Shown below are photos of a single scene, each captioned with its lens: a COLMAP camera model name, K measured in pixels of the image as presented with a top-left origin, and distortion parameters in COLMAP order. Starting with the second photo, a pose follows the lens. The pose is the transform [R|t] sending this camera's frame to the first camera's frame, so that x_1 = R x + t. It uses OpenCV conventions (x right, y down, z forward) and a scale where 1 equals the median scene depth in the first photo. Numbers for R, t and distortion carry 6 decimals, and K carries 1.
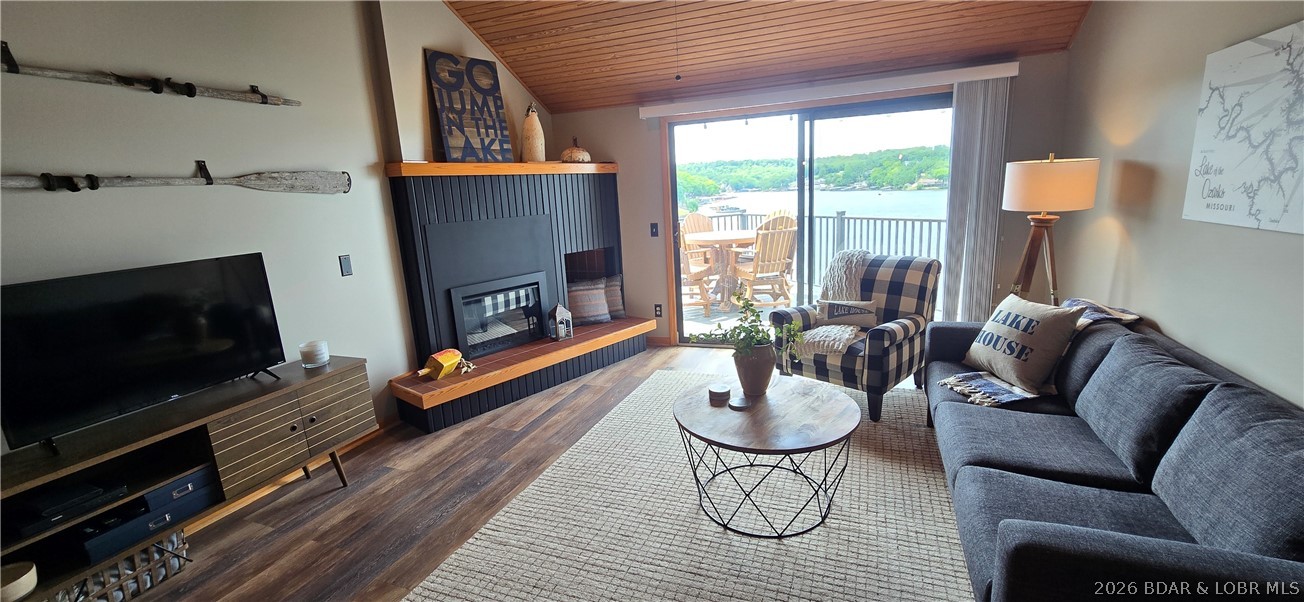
lens RADIAL K [[532.6, 0, 650.0], [0, 532.6, 302.3], [0, 0, 1]] dist [-0.002062, 0.001113]
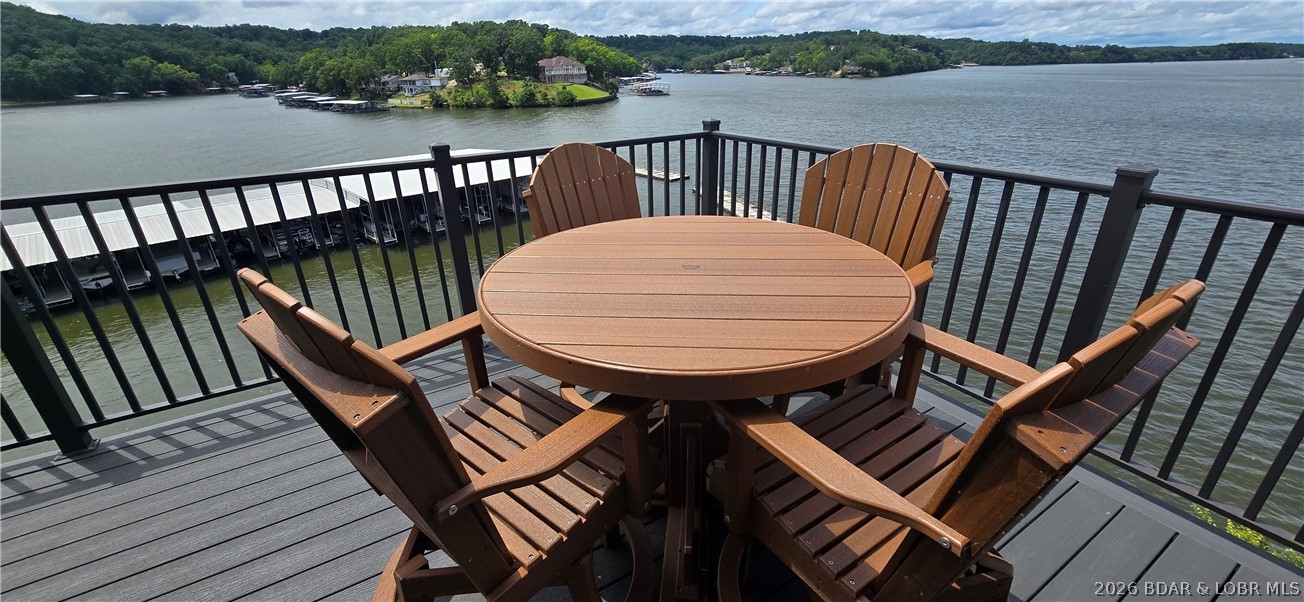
lens RADIAL K [[532.6, 0, 657.8], [0, 532.6, 304.1], [0, 0, 1]] dist [-0.002062, 0.001113]
pose [[0.987377, -0.029281, 0.155655, 0.443030], [-0.003592, 0.978369, 0.206834, -0.549221], [-0.158344, -0.204783, 0.965915, 2.763686]]
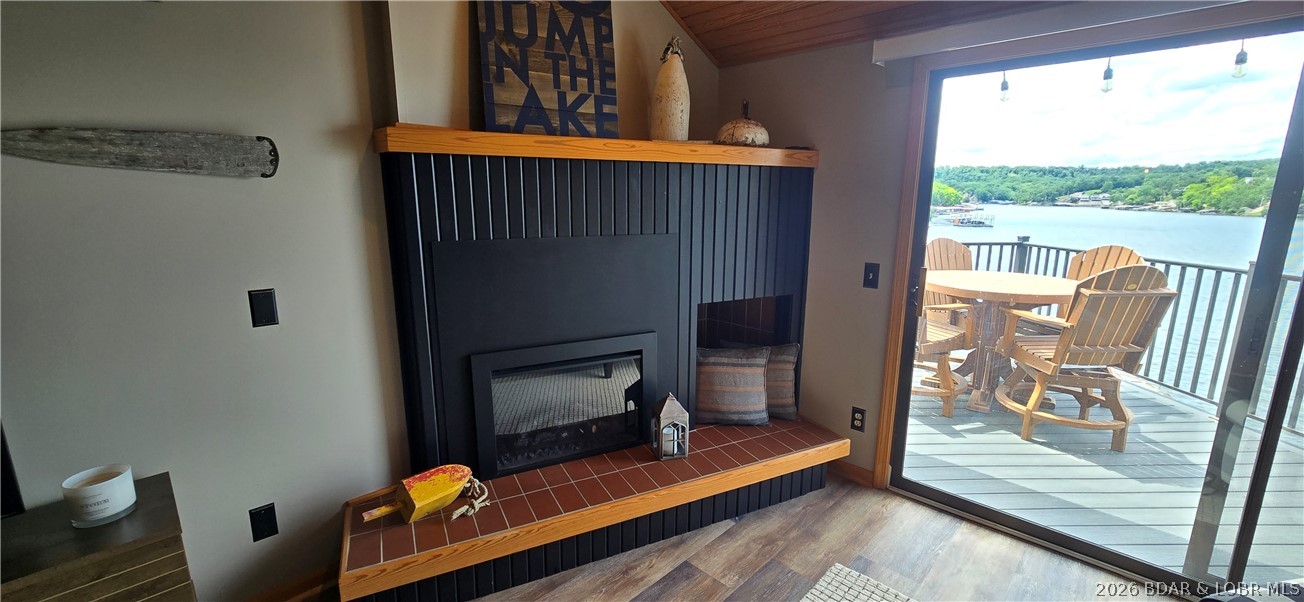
lens RADIAL K [[532.6, 0, 654.1], [0, 532.6, 306.3], [0, 0, 1]] dist [-0.002062, 0.001113]
pose [[0.924416, 0.133100, -0.357405, 0.001743], [-0.129909, 0.990975, 0.033040, -0.099356], [0.358577, 0.015888, 0.933365, 0.441442]]
